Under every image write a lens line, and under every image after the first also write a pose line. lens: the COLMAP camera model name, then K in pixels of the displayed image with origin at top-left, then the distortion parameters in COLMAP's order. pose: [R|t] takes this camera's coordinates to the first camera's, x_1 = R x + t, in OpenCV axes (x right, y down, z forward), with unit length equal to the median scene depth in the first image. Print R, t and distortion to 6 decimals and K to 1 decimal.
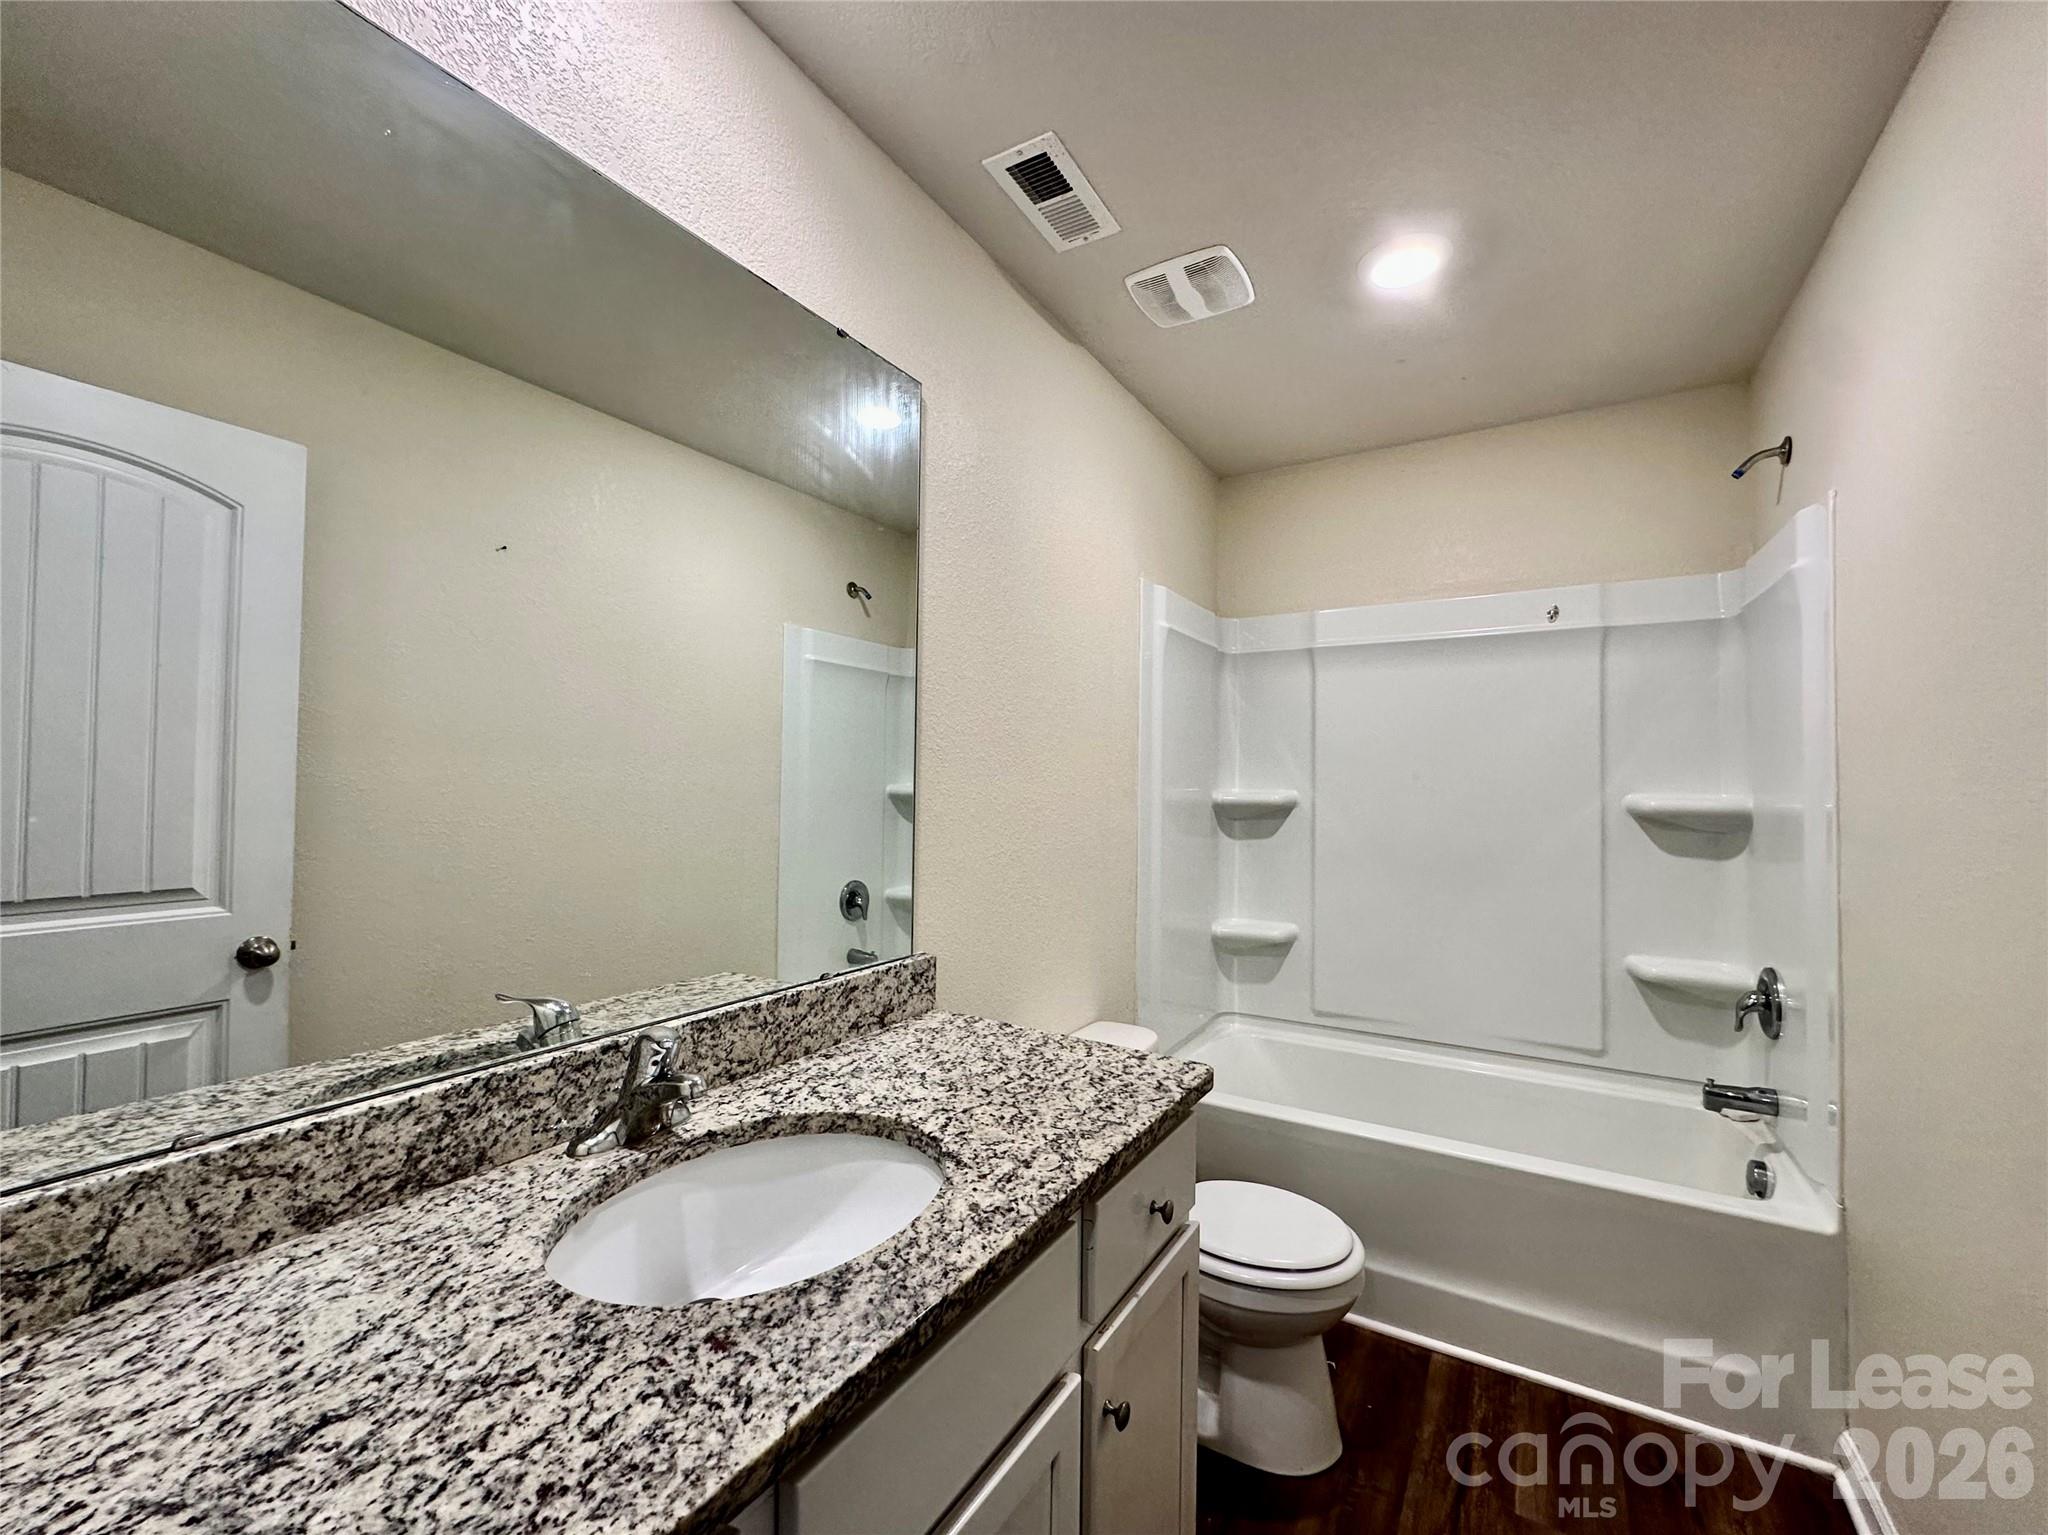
lens RADIAL K [[817.1, 0, 1024.0], [0, 817.1, 767.5], [0, 0, 1]] dist [-0.003239, -0.000373]
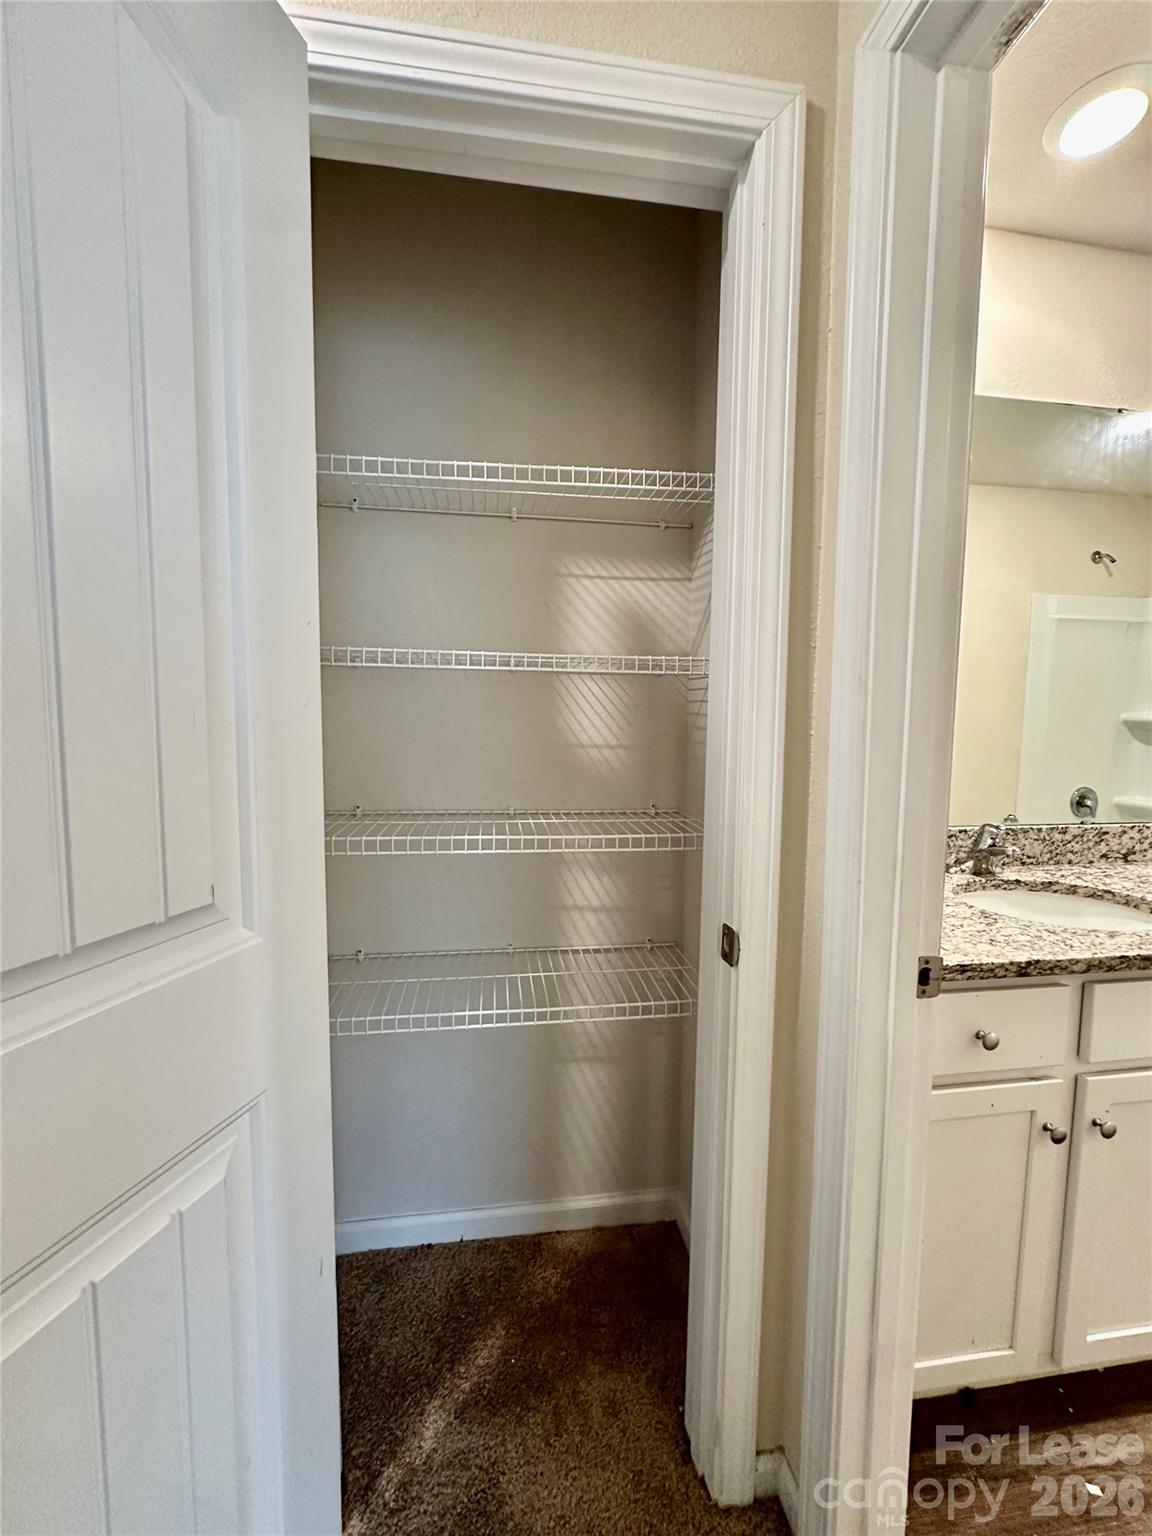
lens RADIAL K [[612.8, 0, 576.0], [0, 612.8, 768.0], [0, 0, 1]] dist [-0.003239, -0.000373]
pose [[0.640989, 0.062377, -0.765011, 0.046650], [0.013691, 0.995605, 0.092650, 0.020247], [0.767428, -0.069861, 0.637318, -0.706066]]
